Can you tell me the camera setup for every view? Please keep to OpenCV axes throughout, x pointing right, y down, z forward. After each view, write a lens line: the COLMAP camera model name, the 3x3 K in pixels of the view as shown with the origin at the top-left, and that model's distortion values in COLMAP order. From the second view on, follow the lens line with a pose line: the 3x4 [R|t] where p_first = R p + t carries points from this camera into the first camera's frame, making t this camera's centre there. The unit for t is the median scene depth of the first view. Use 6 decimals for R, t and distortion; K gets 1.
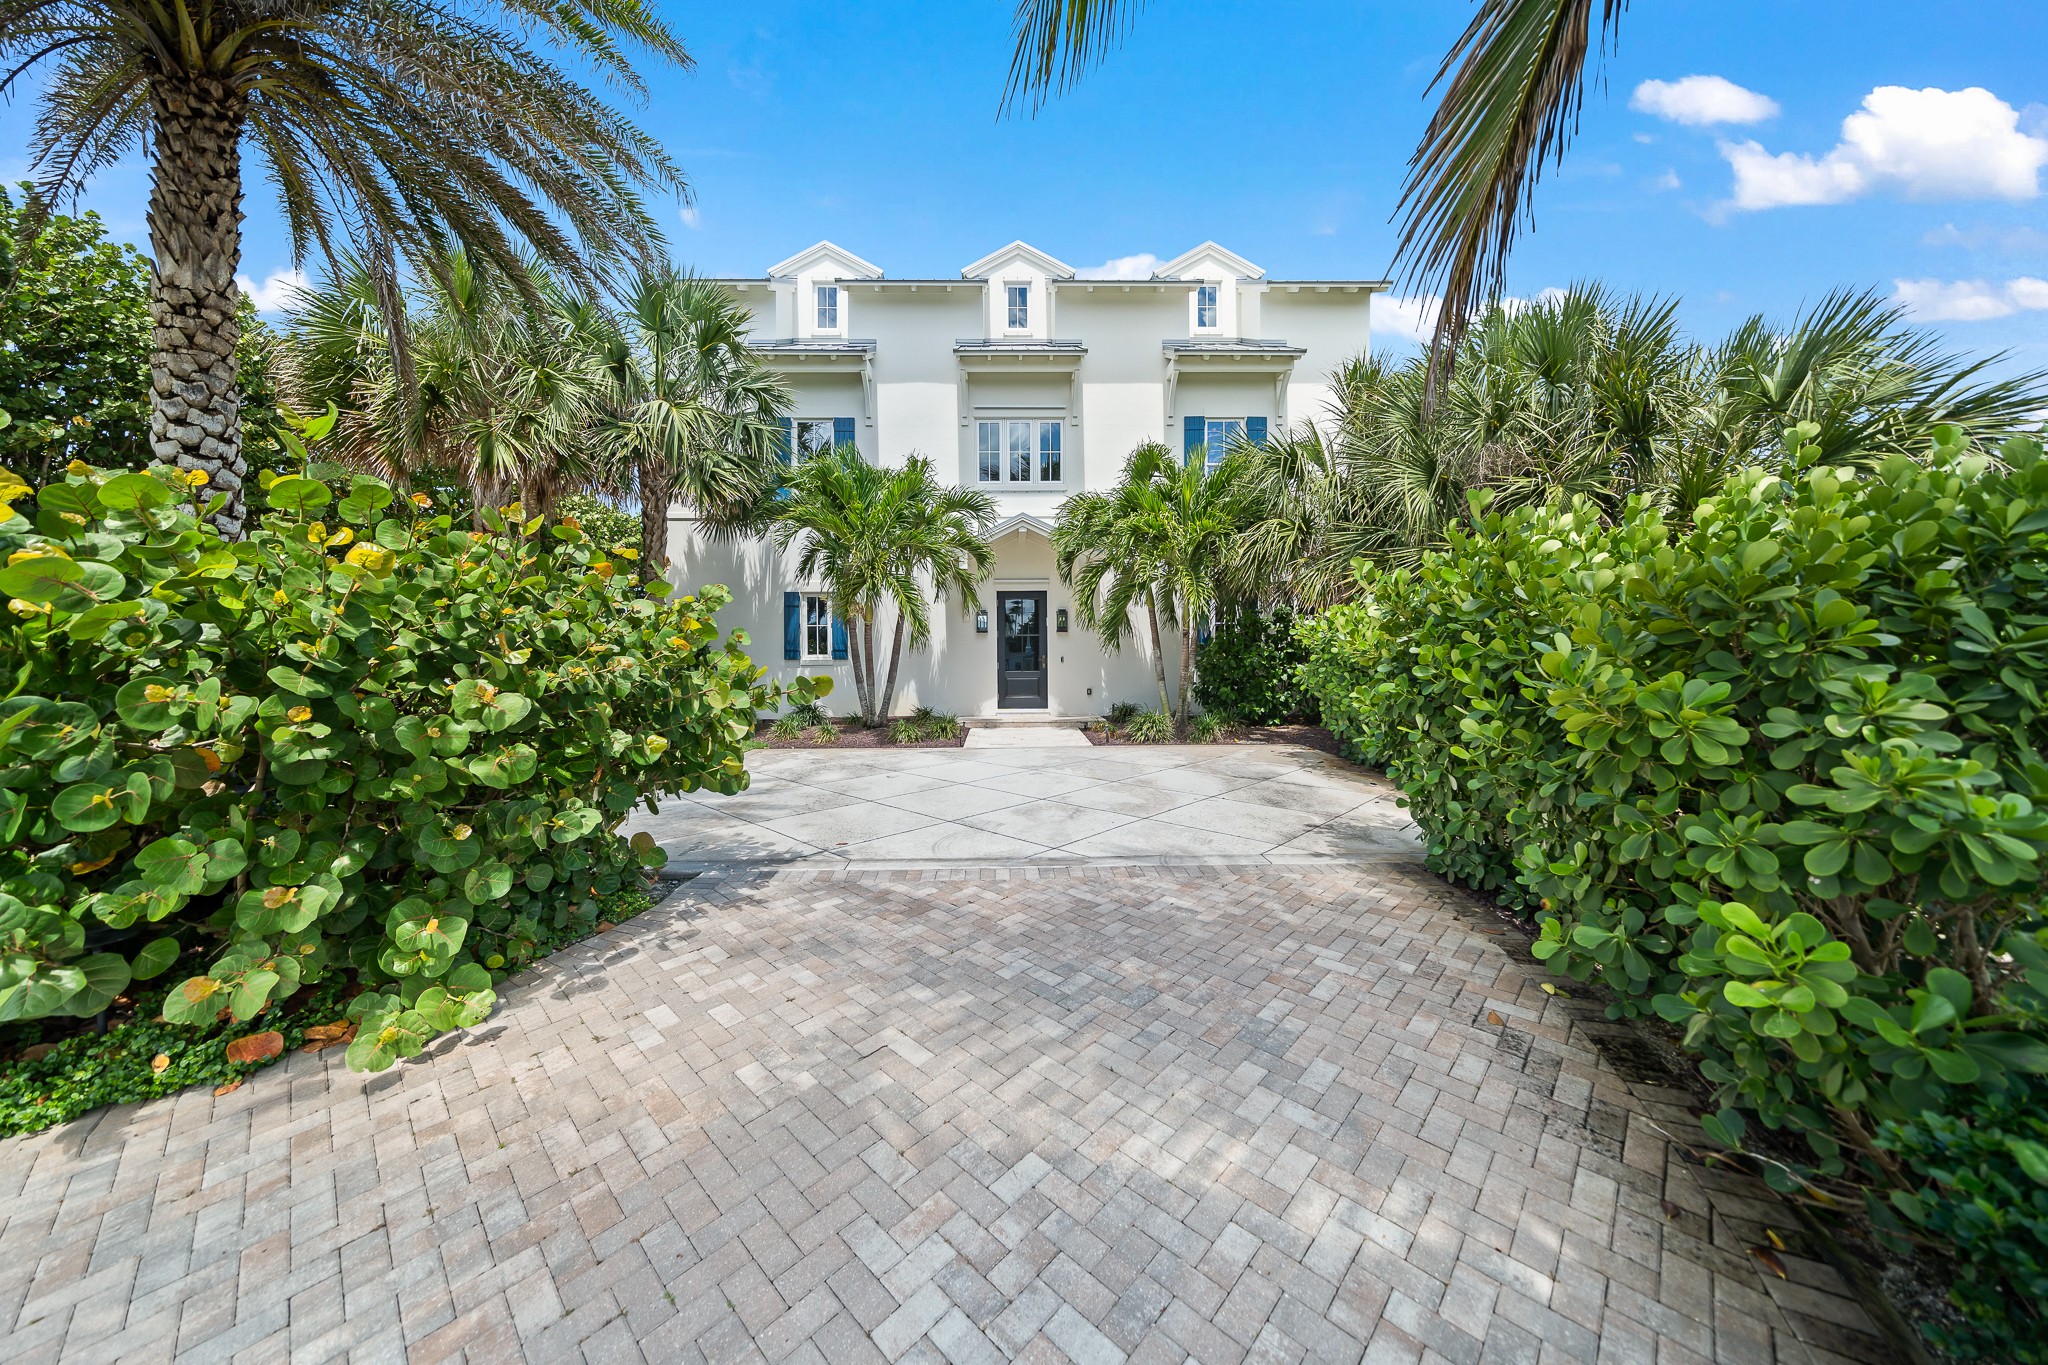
lens RADIAL K [[712.9, 0, 1028.8], [0, 712.9, 662.9], [0, 0, 1]] dist [-0.005668, 0.000070]
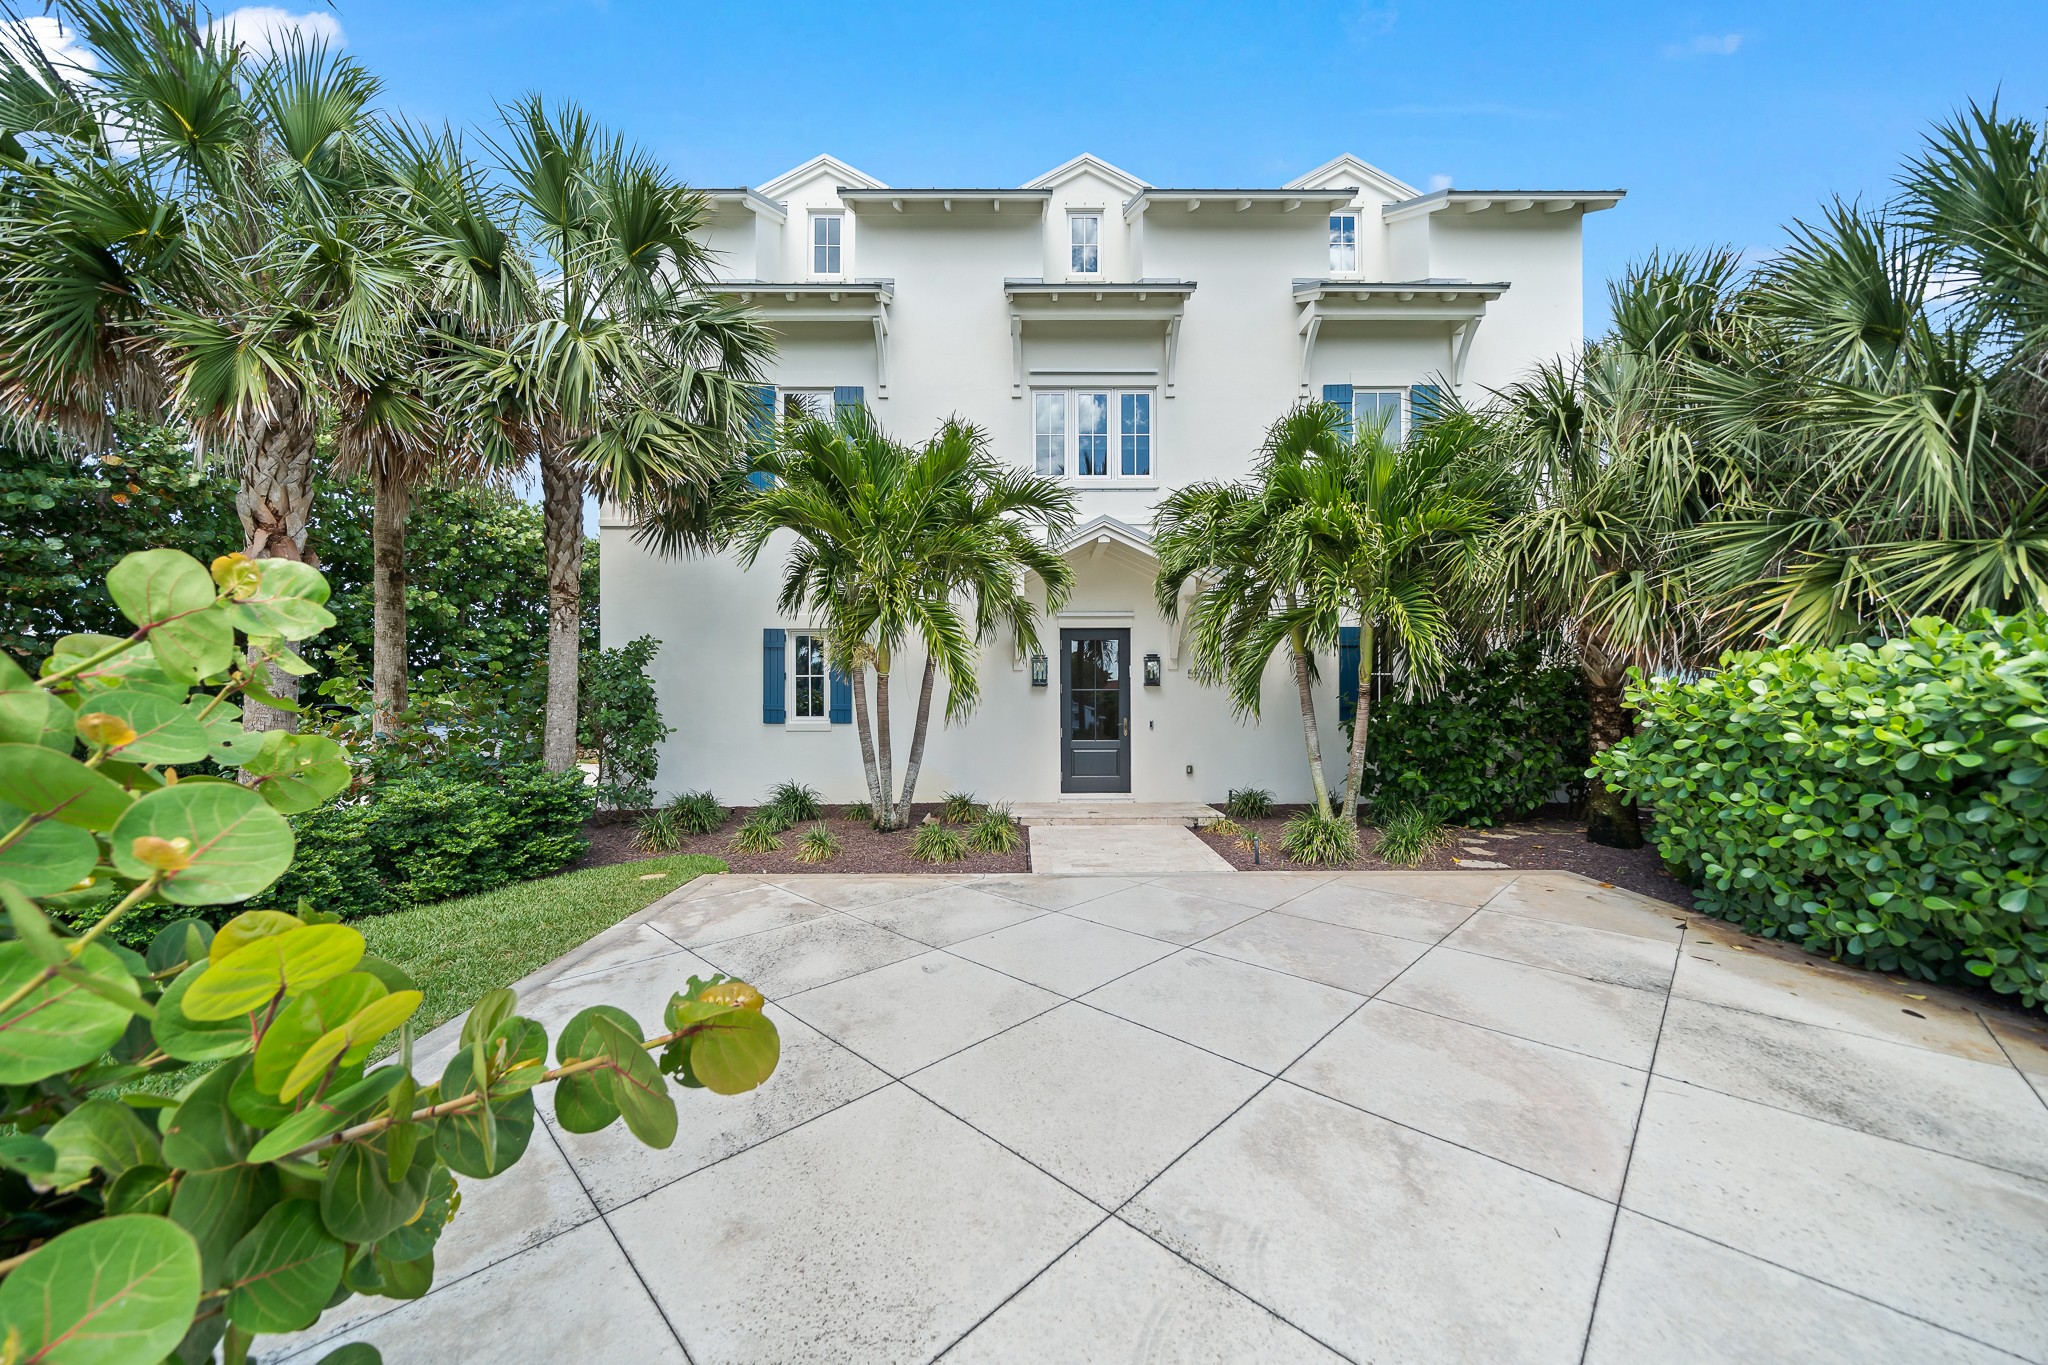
lens RADIAL K [[712.9, 0, 1019.9], [0, 712.9, 698.1], [0, 0, 1]] dist [-0.005668, 0.000070]
pose [[0.999854, 0.003624, -0.016703, -0.080994], [-0.003790, 0.999944, -0.009899, -0.026303], [0.016666, 0.009961, 0.999811, 0.318341]]
